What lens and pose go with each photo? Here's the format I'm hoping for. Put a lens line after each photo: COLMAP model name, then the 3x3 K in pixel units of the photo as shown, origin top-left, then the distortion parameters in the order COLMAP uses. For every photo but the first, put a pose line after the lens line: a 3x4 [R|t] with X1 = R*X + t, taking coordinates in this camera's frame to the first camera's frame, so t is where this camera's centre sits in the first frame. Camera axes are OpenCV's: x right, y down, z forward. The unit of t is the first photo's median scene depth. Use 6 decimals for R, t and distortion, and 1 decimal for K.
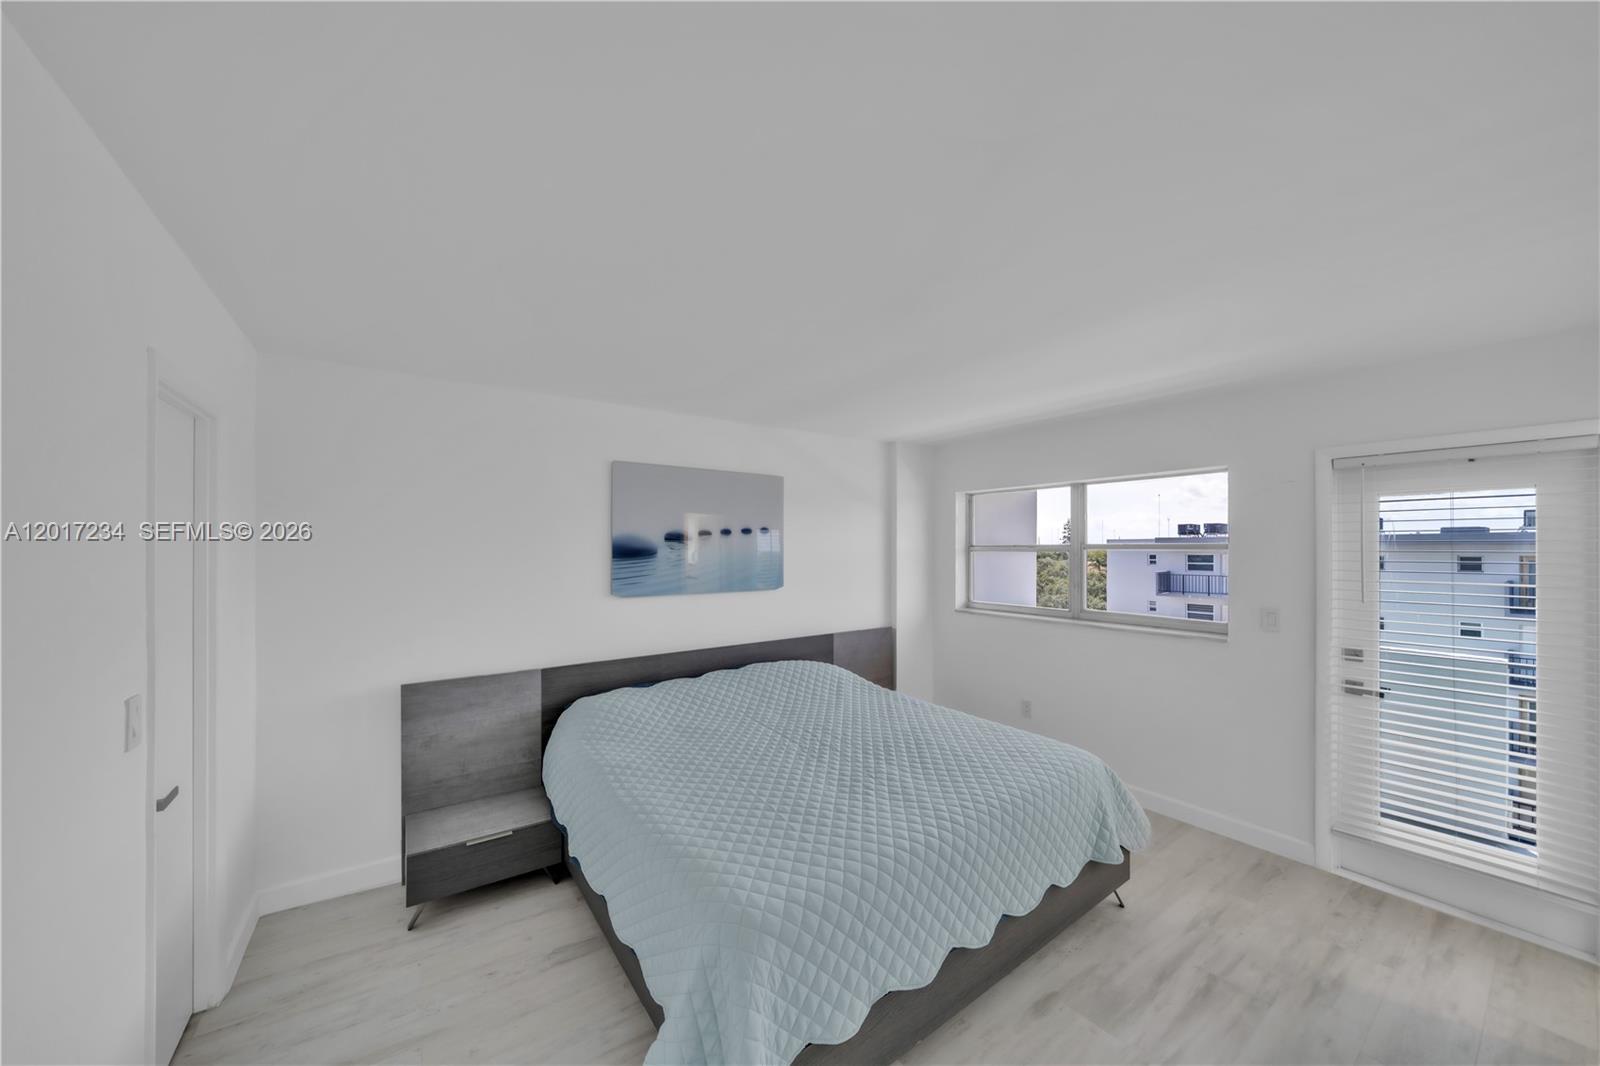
lens RADIAL K [[560.0, 0, 774.8], [0, 560.0, 542.2], [0, 0, 1]] dist [-0.004759, 0.000819]
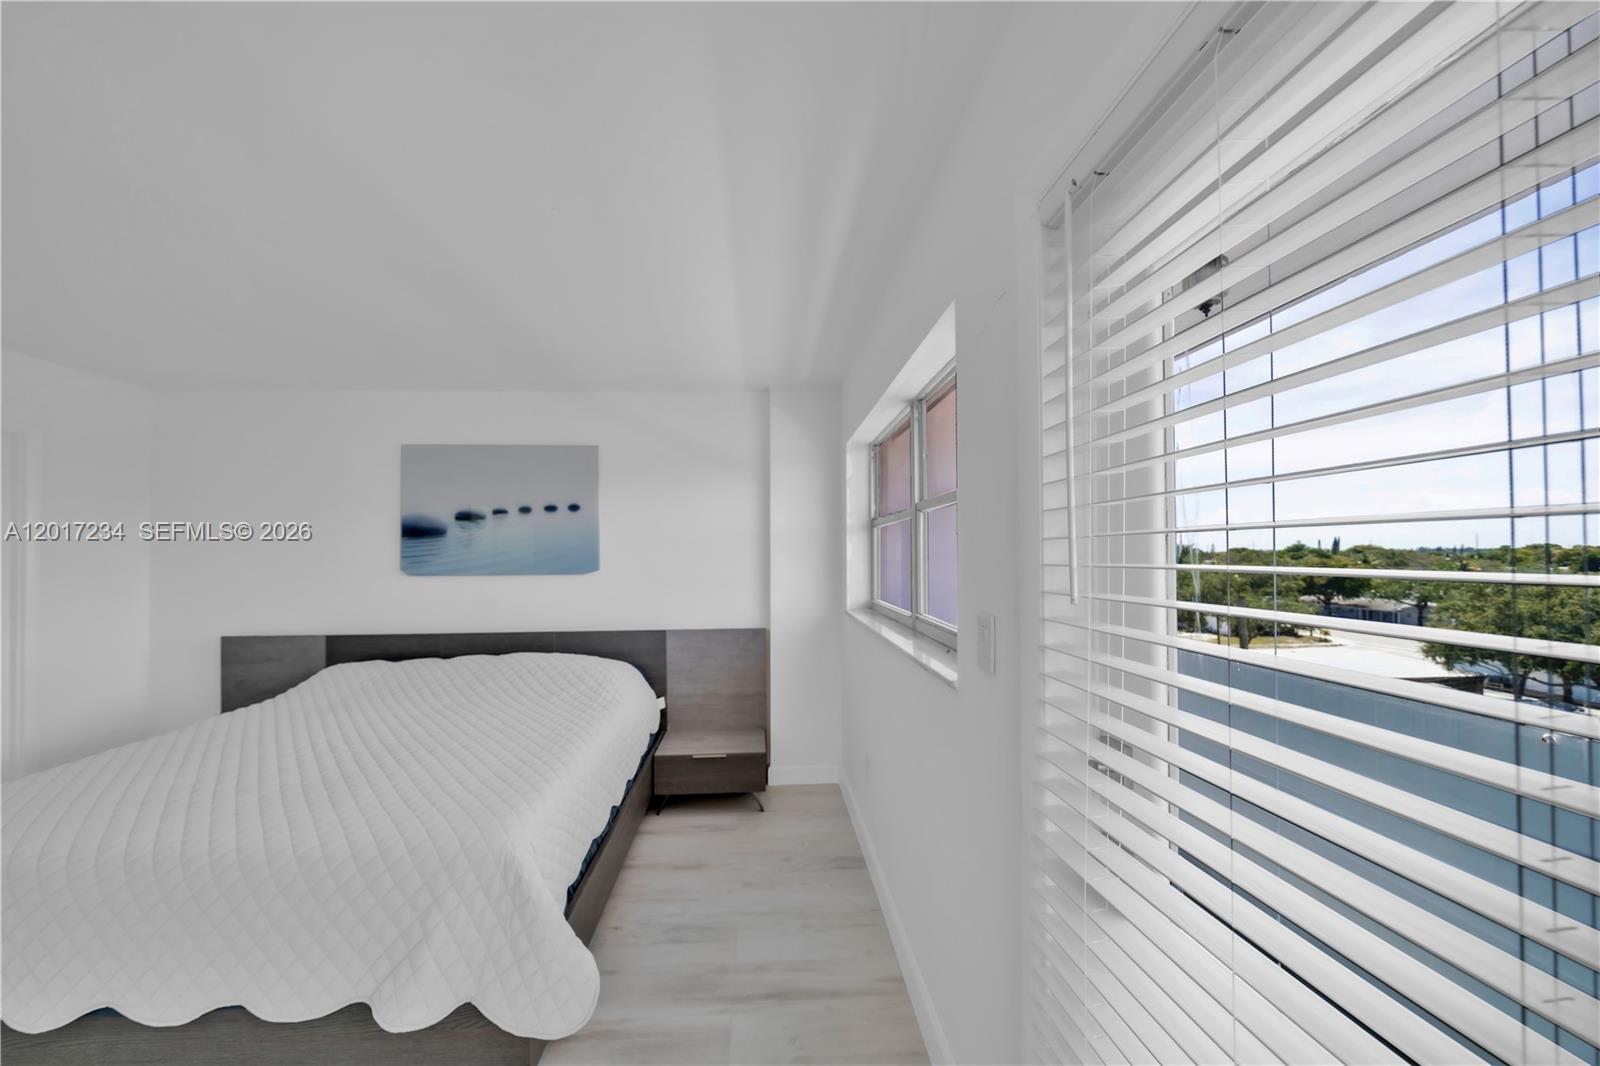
lens RADIAL K [[560.0, 0, 770.3], [0, 560.0, 537.8], [0, 0, 1]] dist [-0.004759, 0.000819]
pose [[0.844322, -0.021090, -0.535421, 0.820991], [0.011785, 0.999714, -0.020795, 0.057239], [0.535707, 0.011248, 0.844329, 0.470130]]
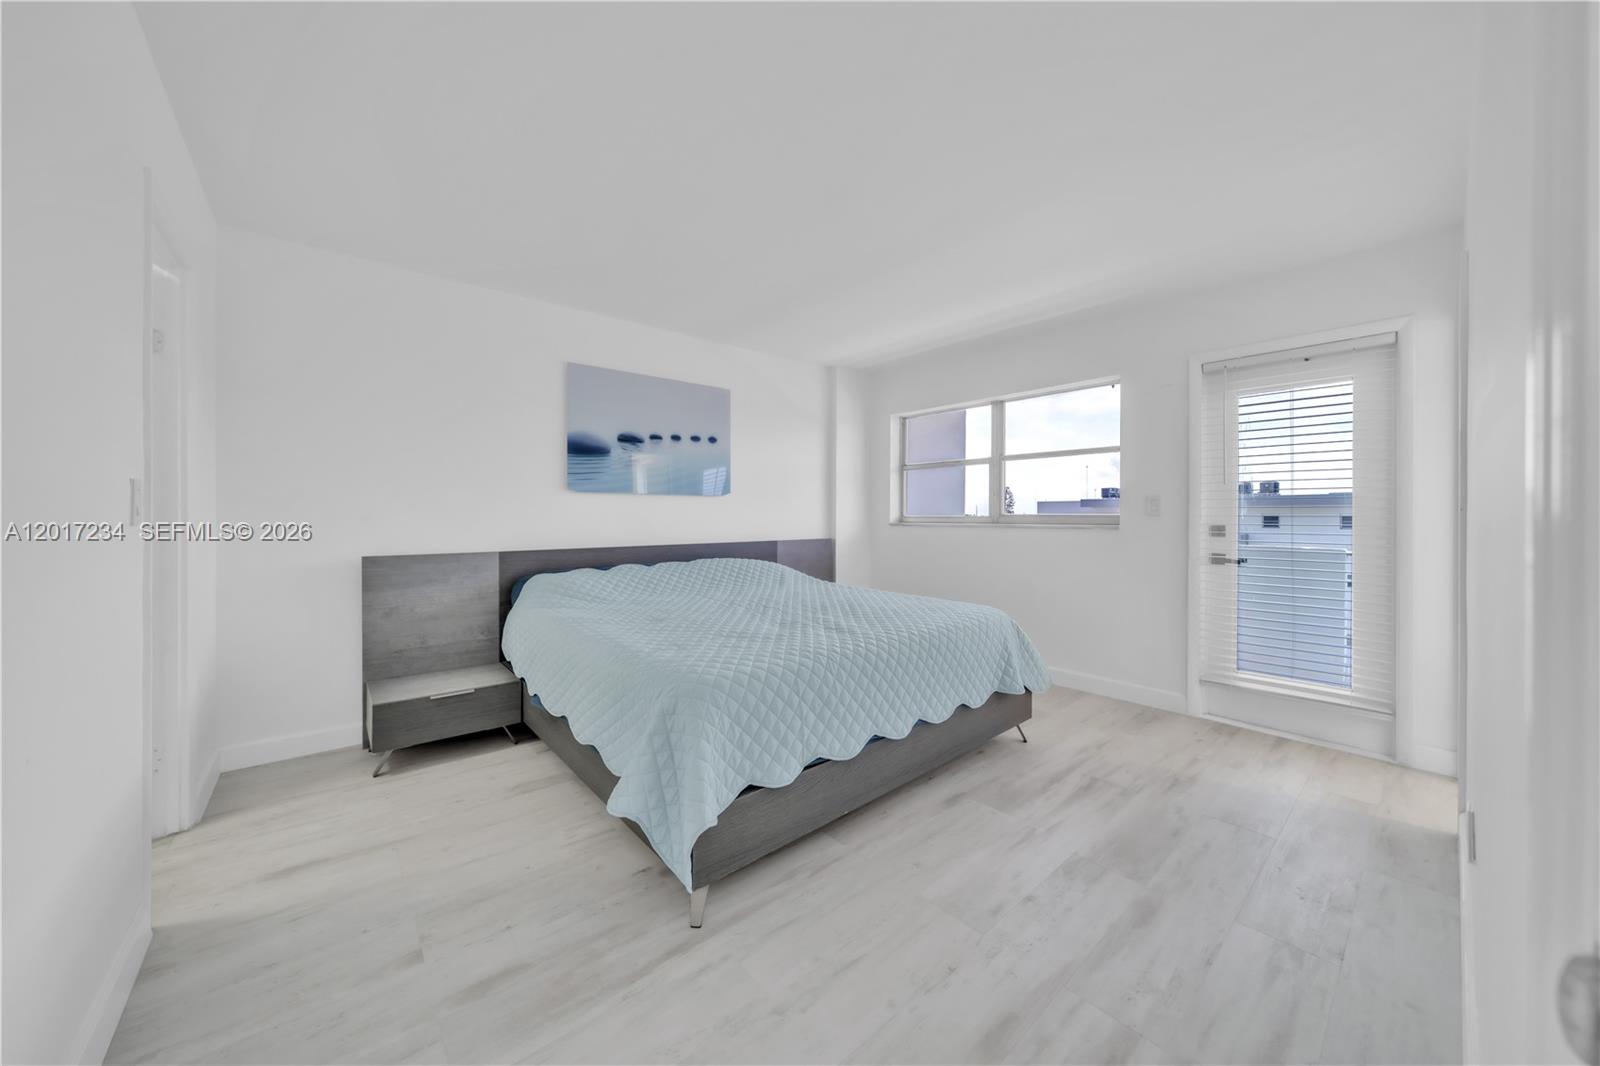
lens RADIAL K [[560.0, 0, 766.2], [0, 560.0, 515.0], [0, 0, 1]] dist [-0.004759, 0.000819]
pose [[0.996778, 0.002652, 0.080172, -0.002192], [-0.002961, 0.999989, 0.003733, 0.133915], [-0.080161, -0.003959, 0.996774, -0.074877]]
